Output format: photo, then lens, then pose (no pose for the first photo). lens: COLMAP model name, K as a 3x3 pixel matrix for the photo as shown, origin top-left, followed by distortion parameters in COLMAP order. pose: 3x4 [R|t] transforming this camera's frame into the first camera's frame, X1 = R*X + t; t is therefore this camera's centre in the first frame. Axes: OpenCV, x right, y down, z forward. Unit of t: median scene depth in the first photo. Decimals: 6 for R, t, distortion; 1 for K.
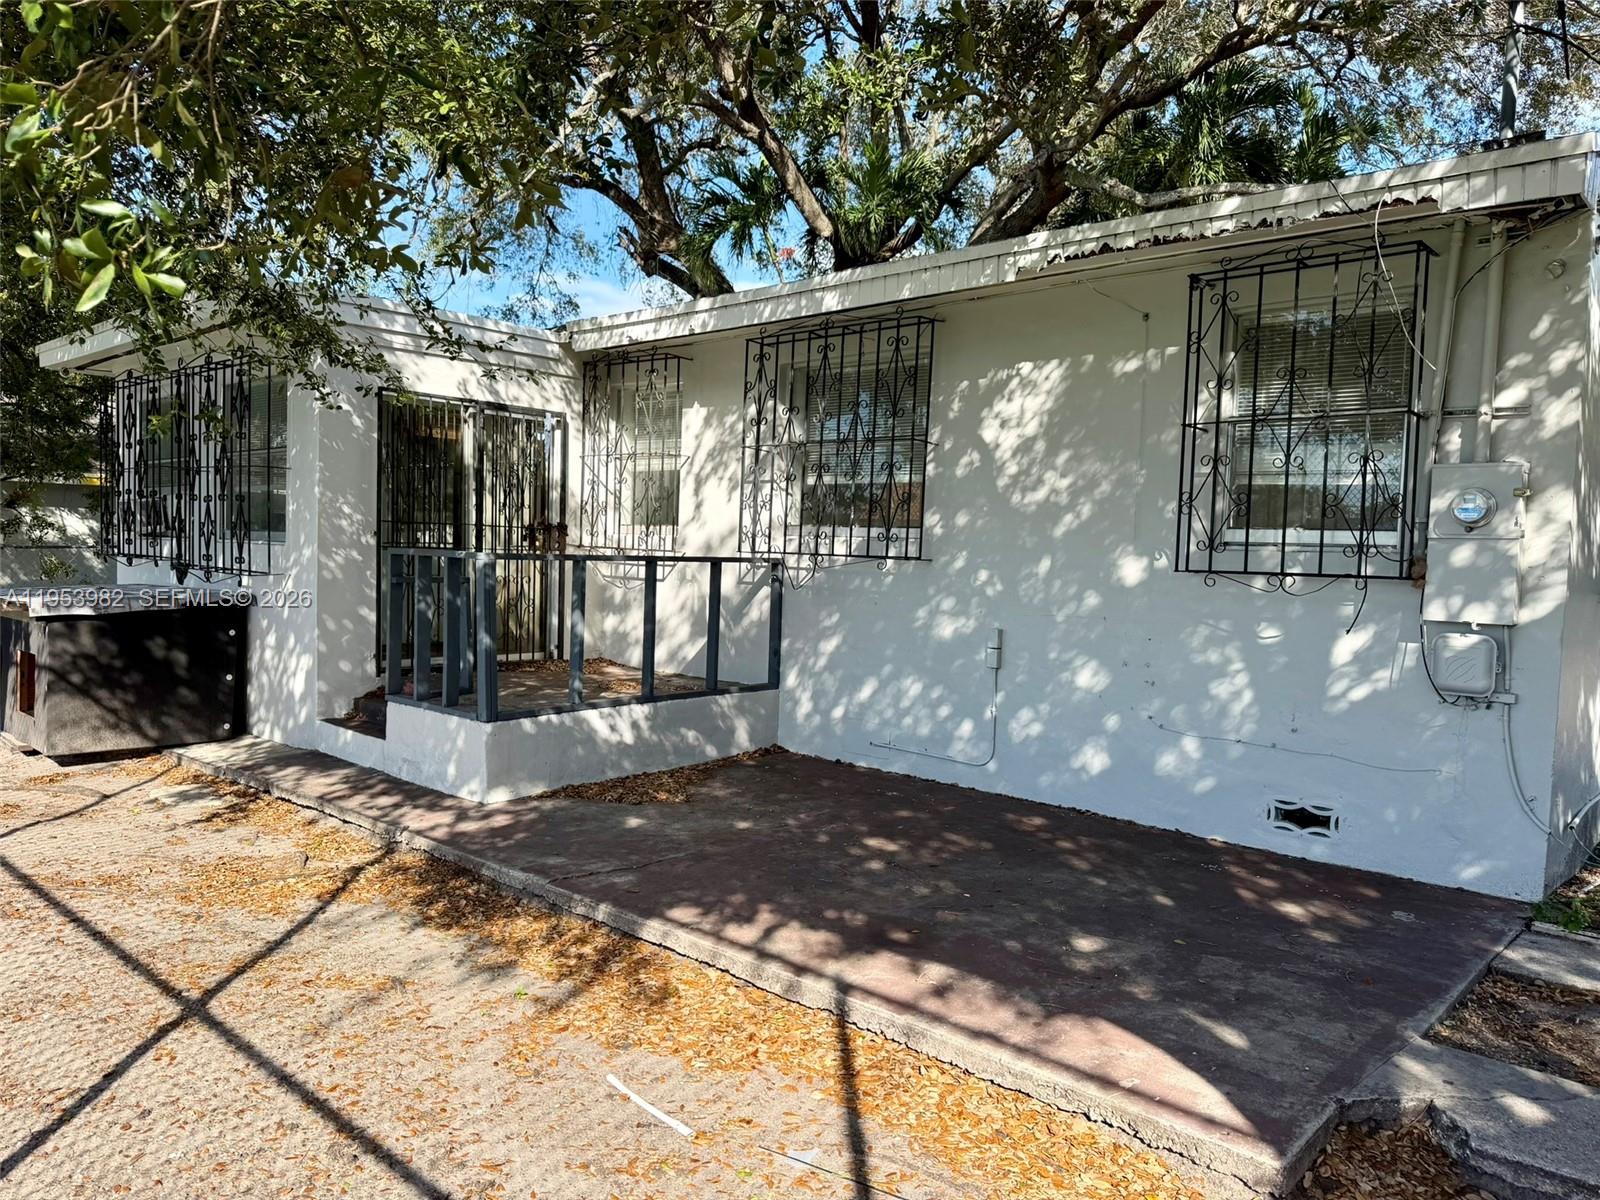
lens RADIAL K [[1110.7, 0, 797.1], [0, 1110.7, 595.1], [0, 0, 1]] dist [0.086104, -0.125563]
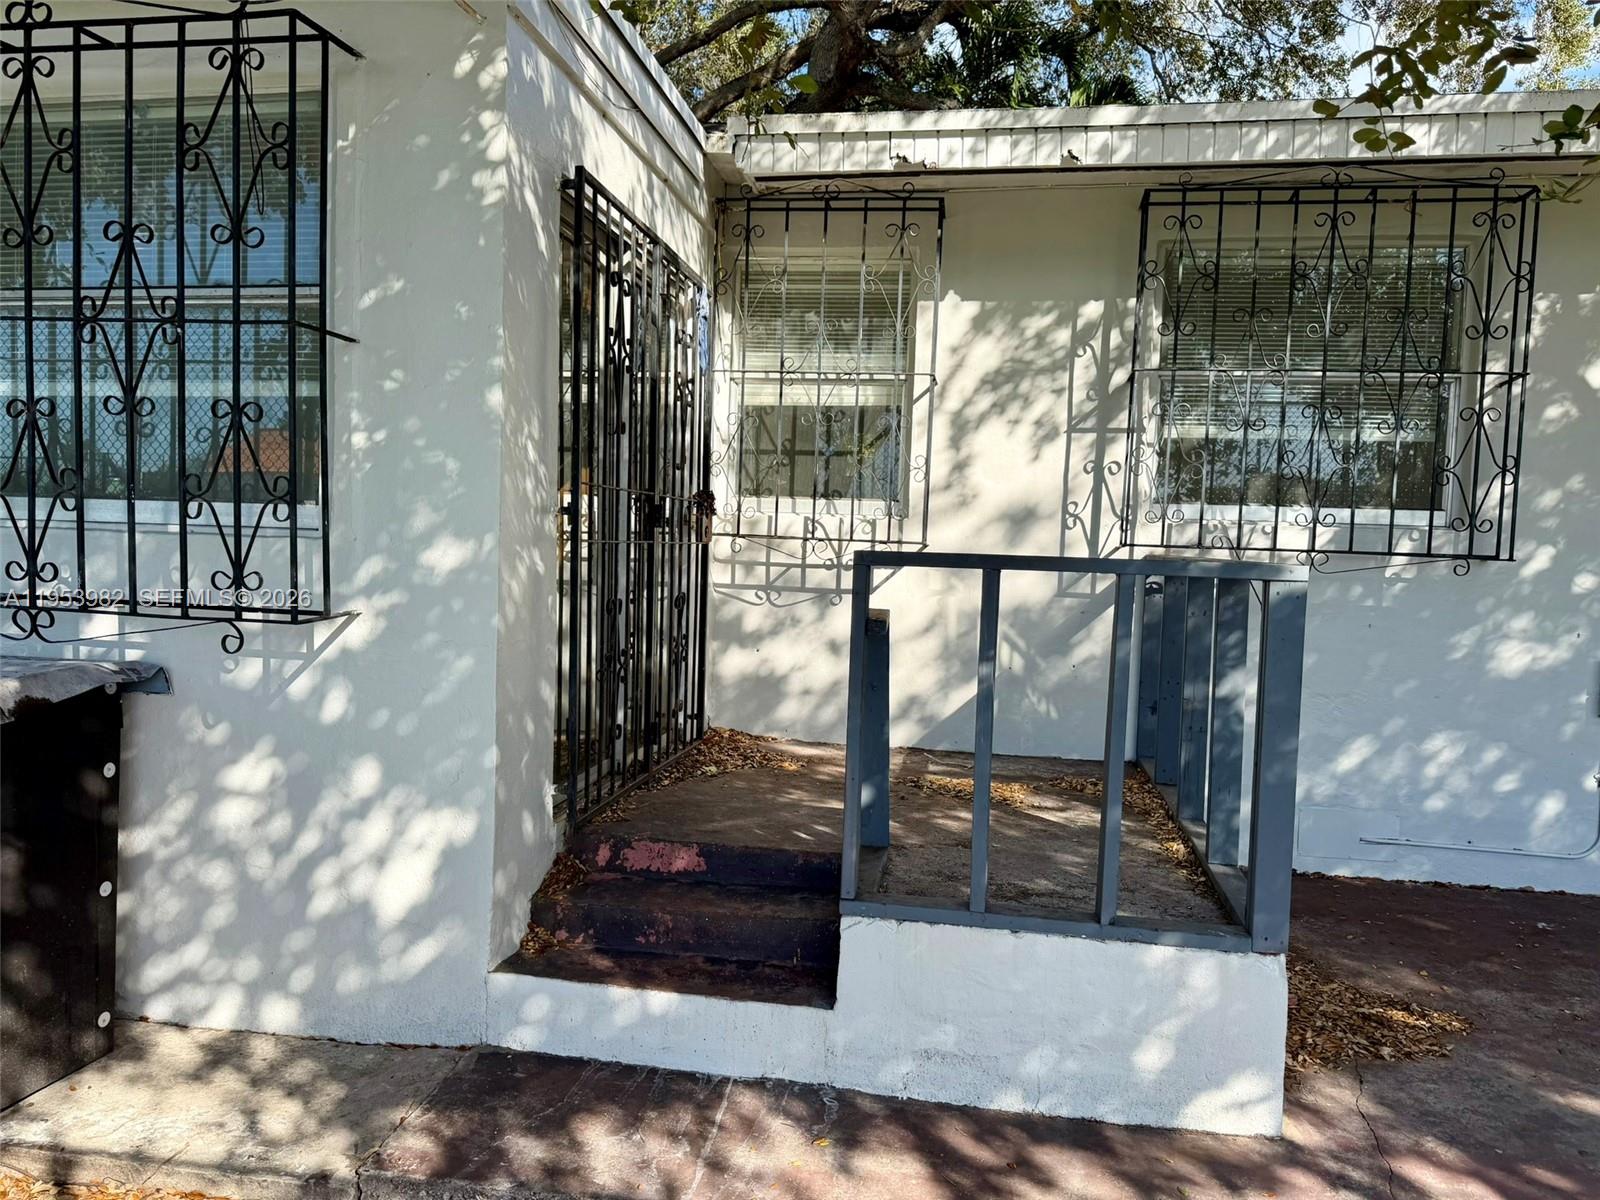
lens RADIAL K [[1133.8, 0, 802.4], [0, 1133.8, 591.5], [0, 0, 1]] dist [0.092958, -0.133609]
pose [[0.840575, -0.029261, 0.540904, -0.569260], [0.017151, 0.999477, 0.027415, -0.035973], [-0.541424, -0.013768, 0.840637, 0.613420]]
